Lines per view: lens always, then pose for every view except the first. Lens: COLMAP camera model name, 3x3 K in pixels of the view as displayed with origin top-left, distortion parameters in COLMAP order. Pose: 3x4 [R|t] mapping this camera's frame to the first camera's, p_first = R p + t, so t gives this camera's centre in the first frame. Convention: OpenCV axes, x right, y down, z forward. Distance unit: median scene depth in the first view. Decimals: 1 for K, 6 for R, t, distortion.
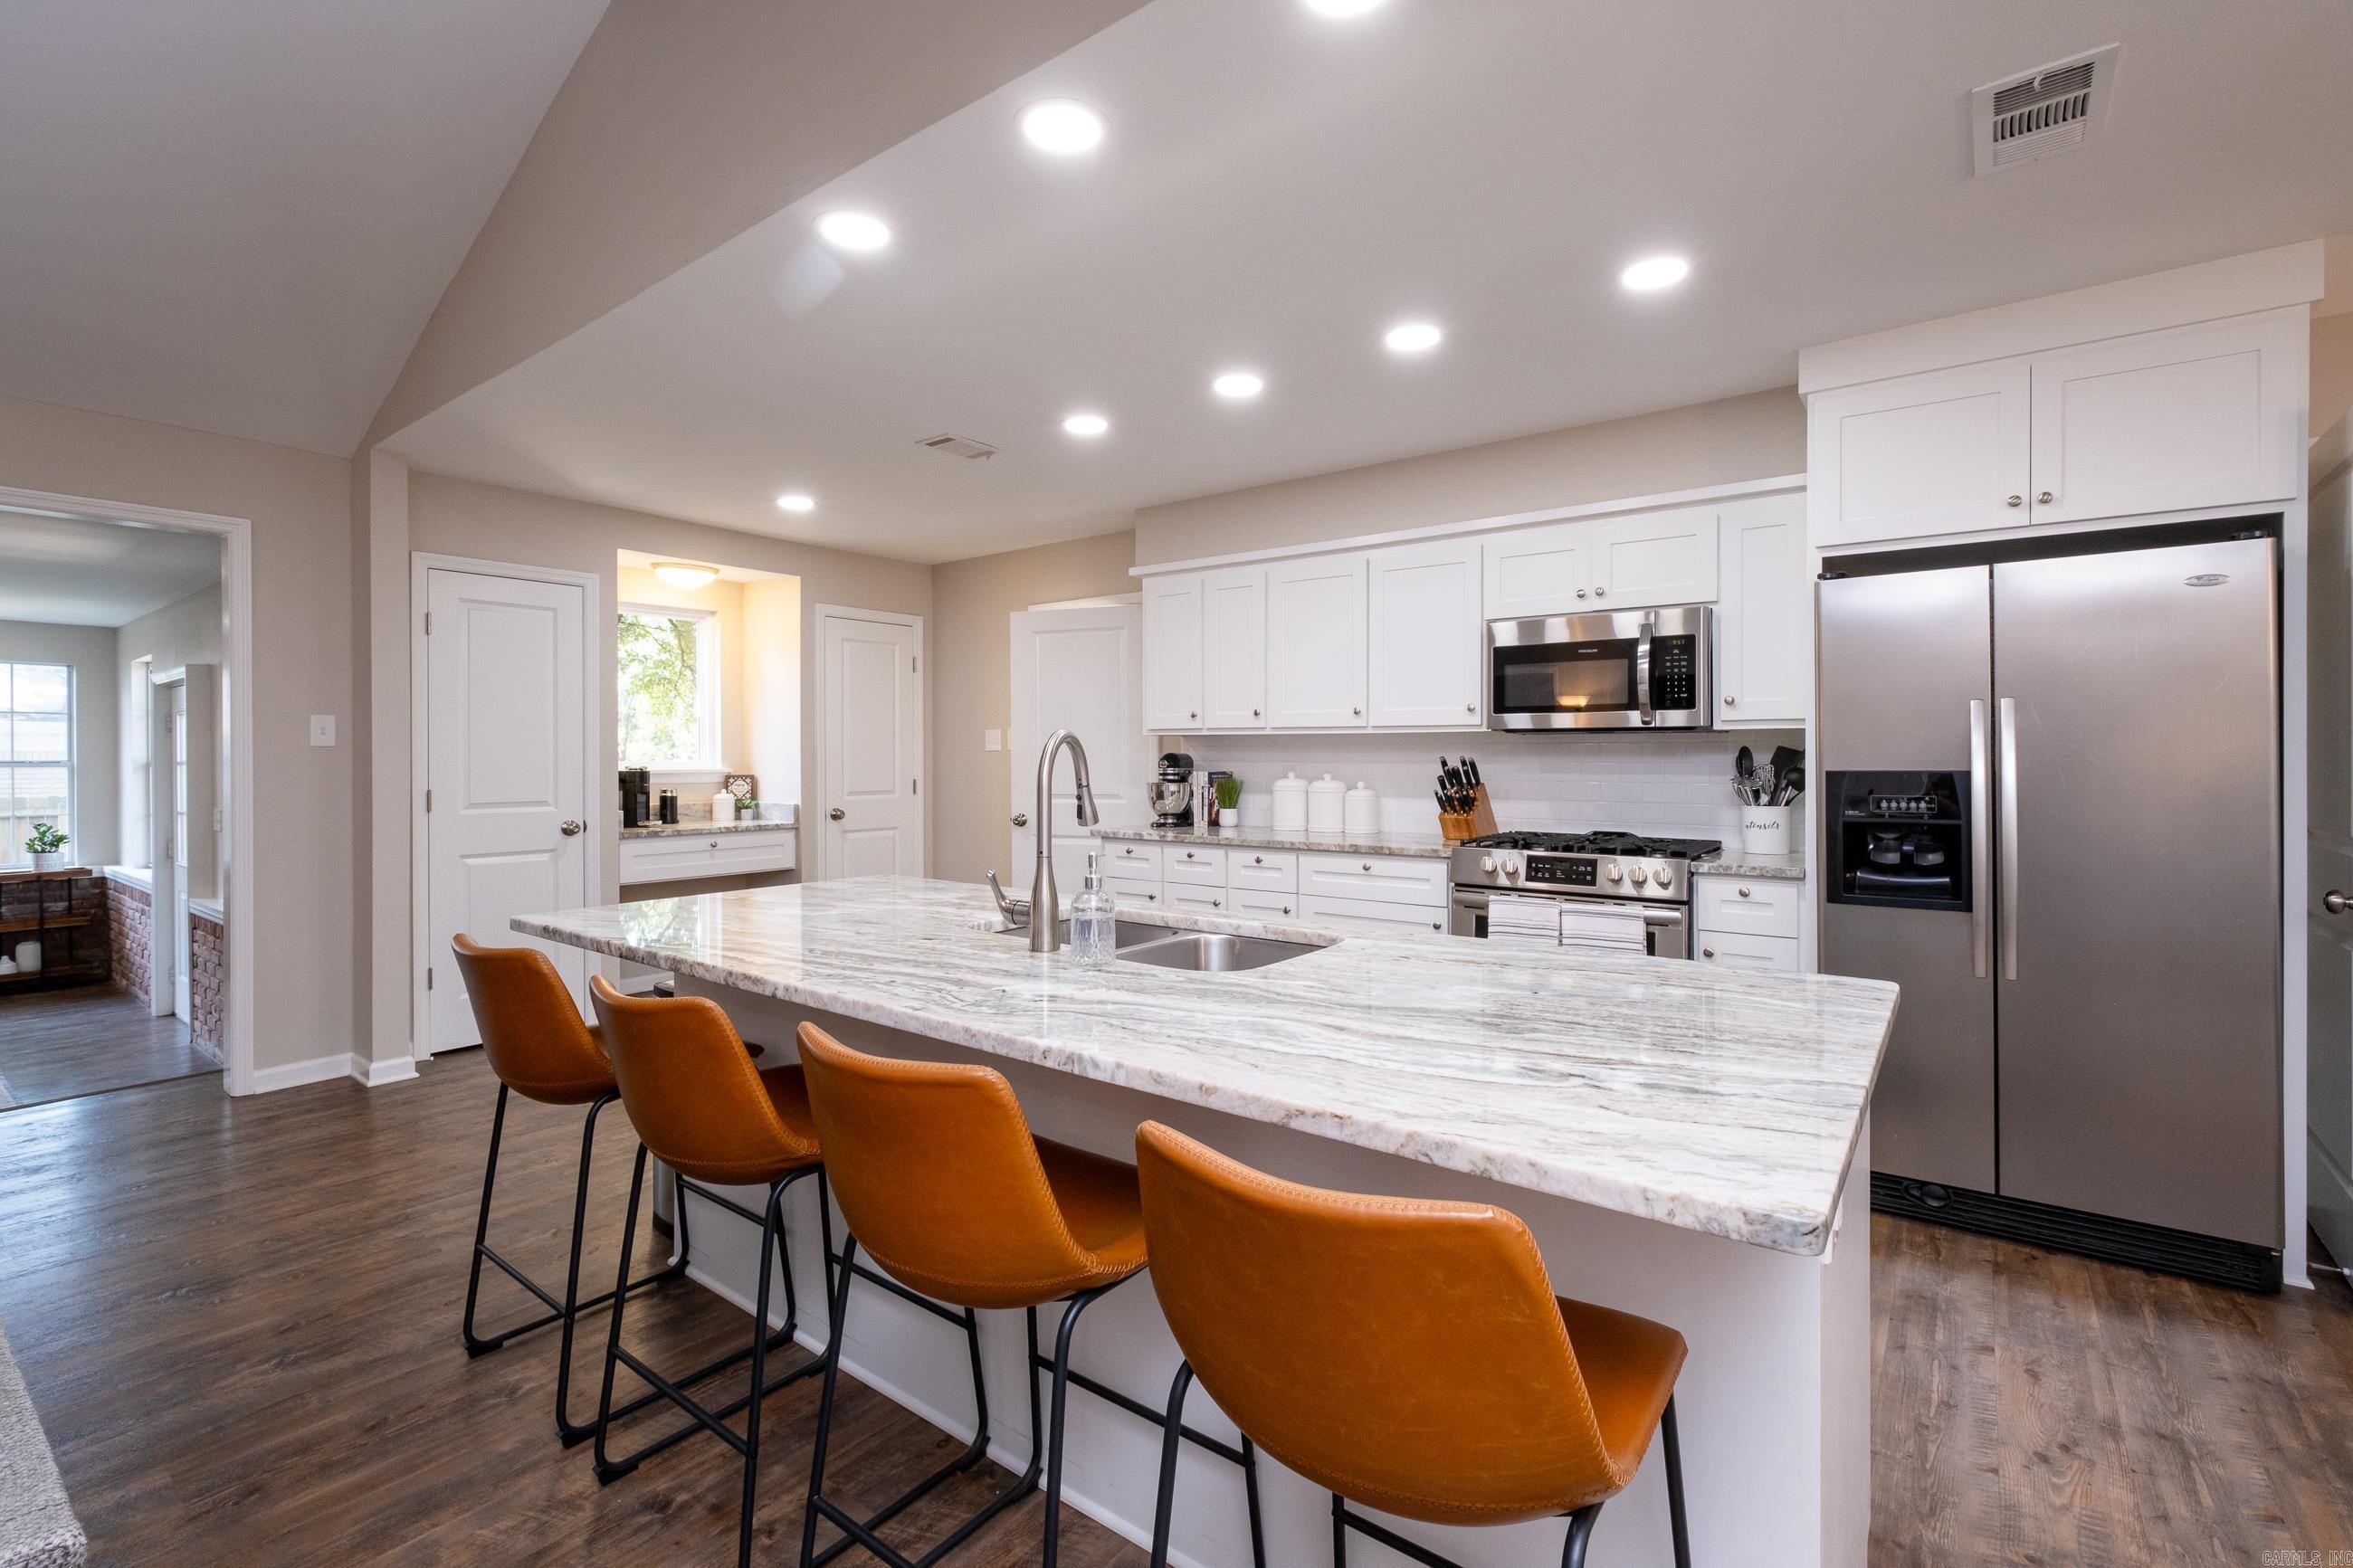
lens RADIAL K [[1049.5, 0, 1172.9], [0, 1049.5, 763.5], [0, 0, 1]] dist [-0.000820, -0.000173]
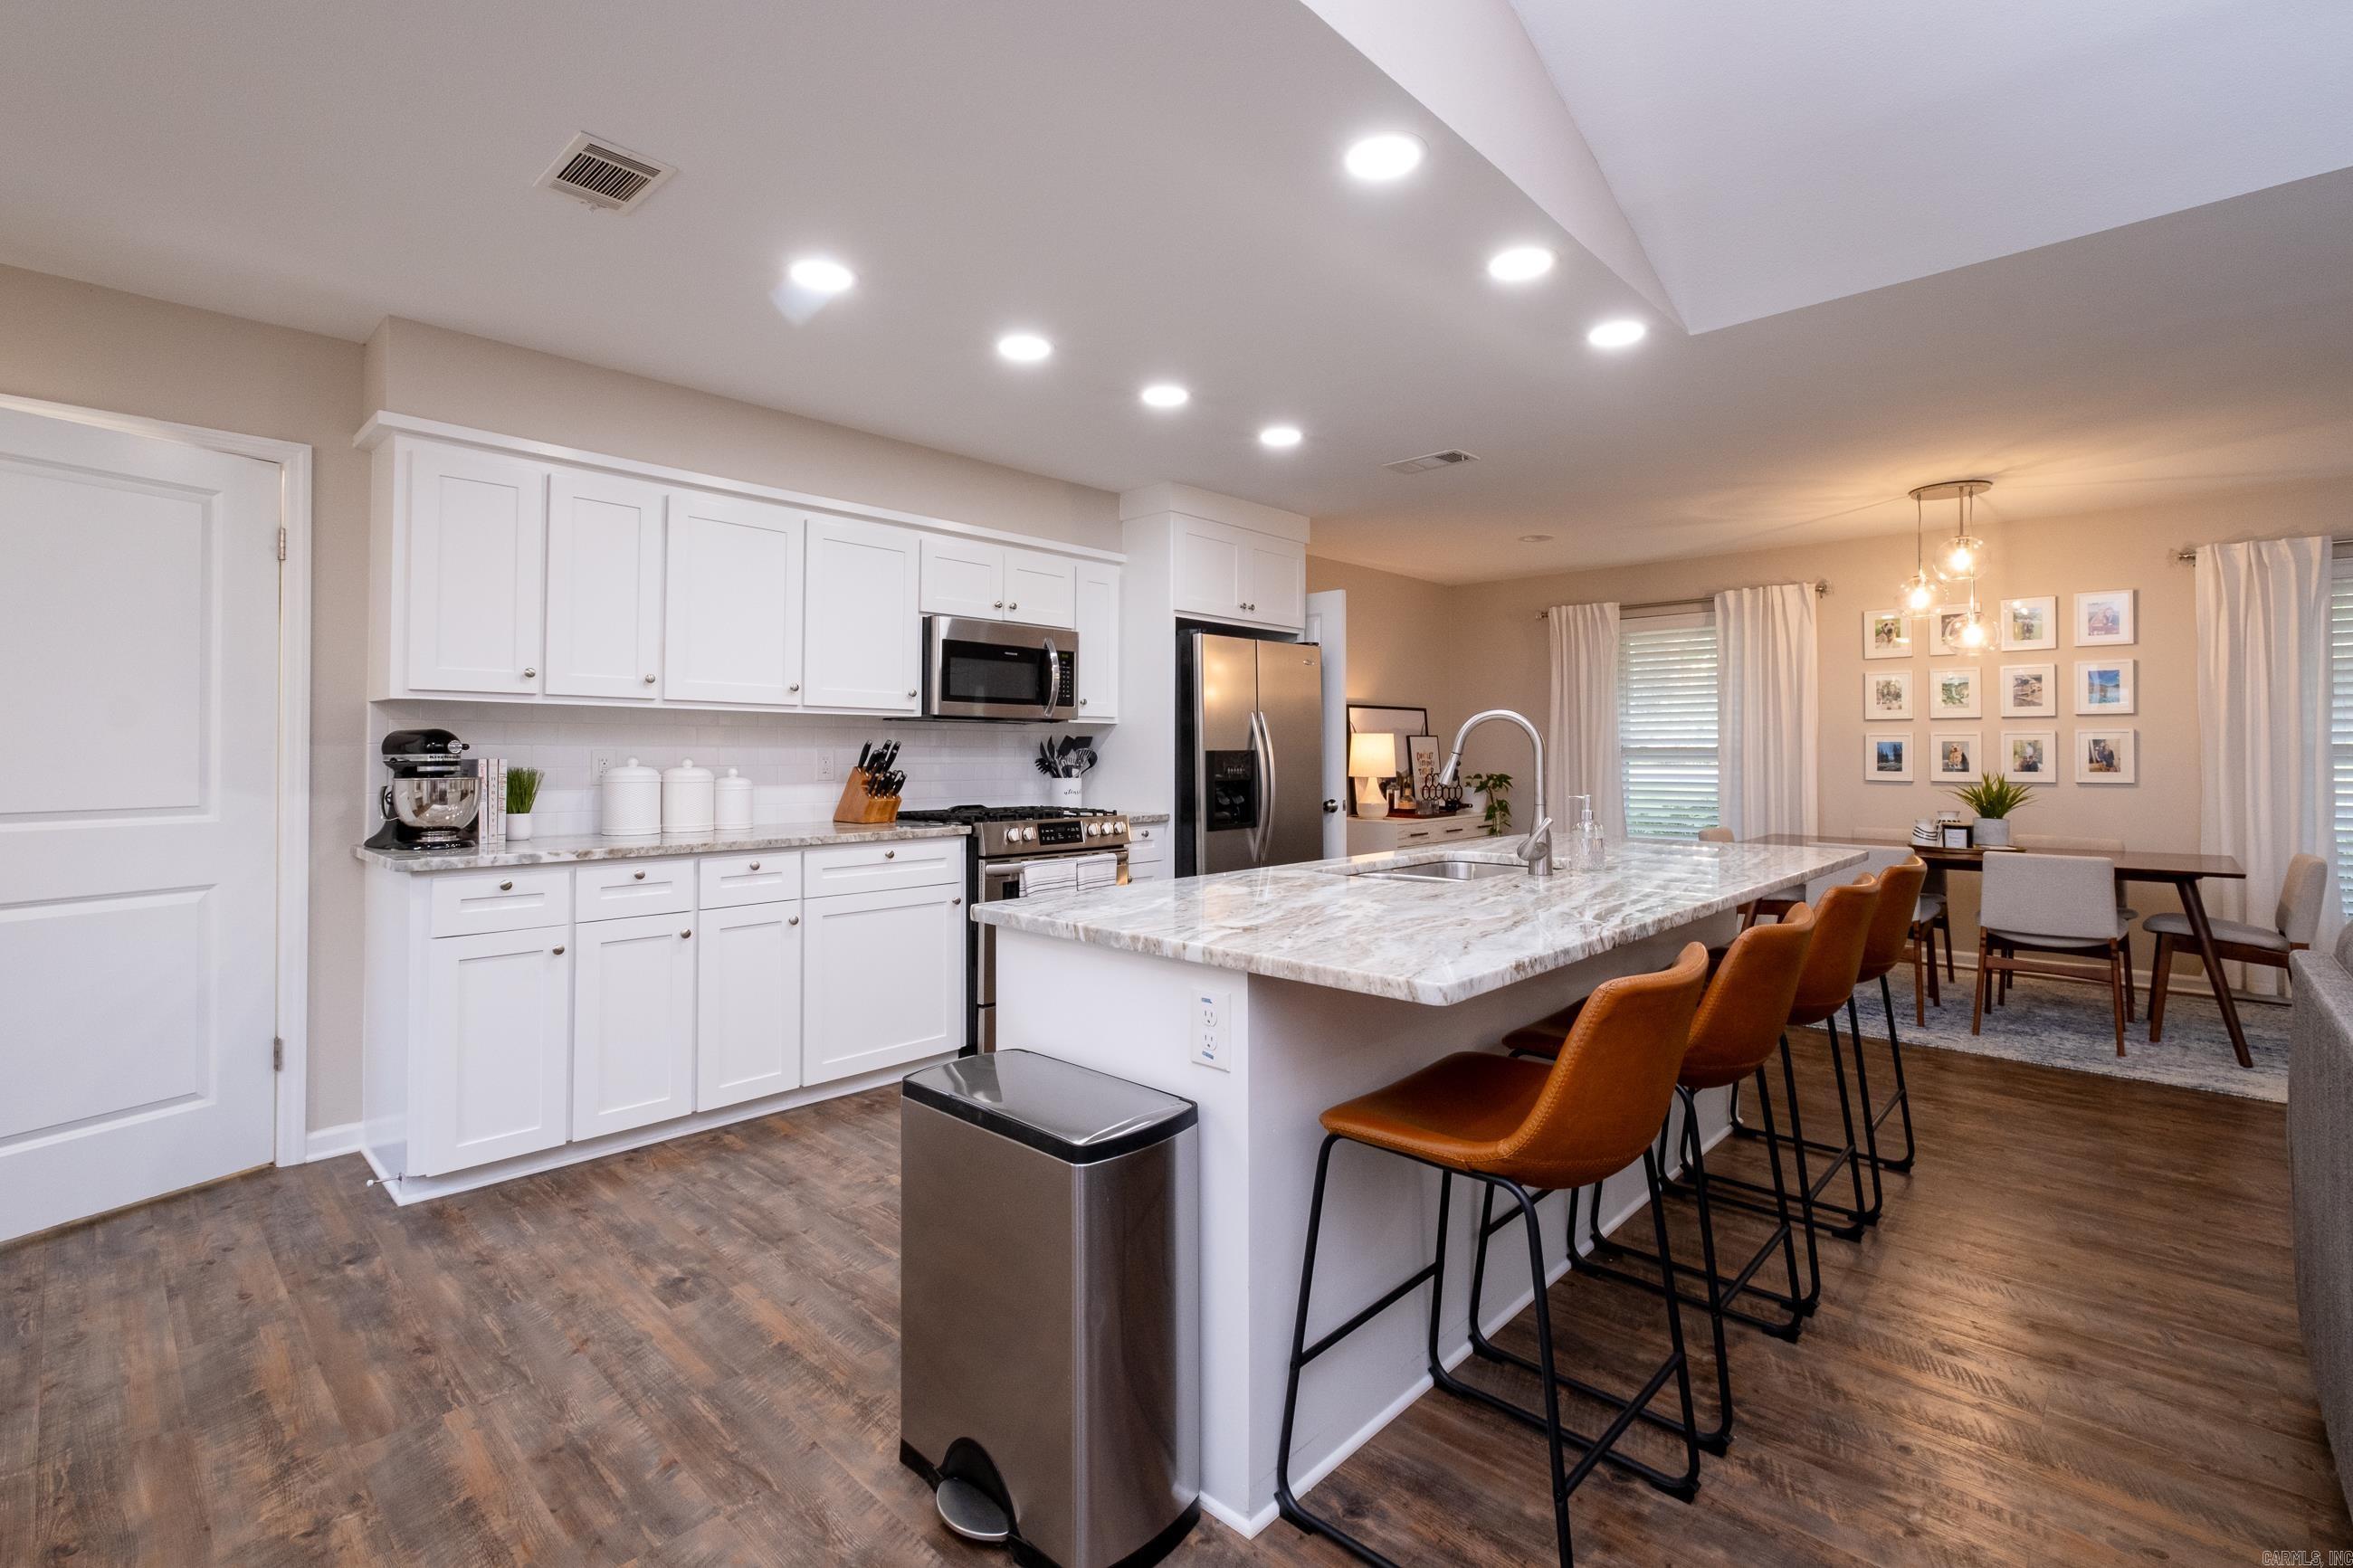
lens RADIAL K [[1029.0, 0, 1170.4], [0, 1029.0, 760.1], [0, 0, 1]] dist [0.000190, 0.000263]
pose [[0.118220, -0.006479, 0.992966, -0.678047], [0.004113, 0.999973, 0.006035, 0.007729], [-0.992979, 0.003371, 0.118243, 0.604763]]
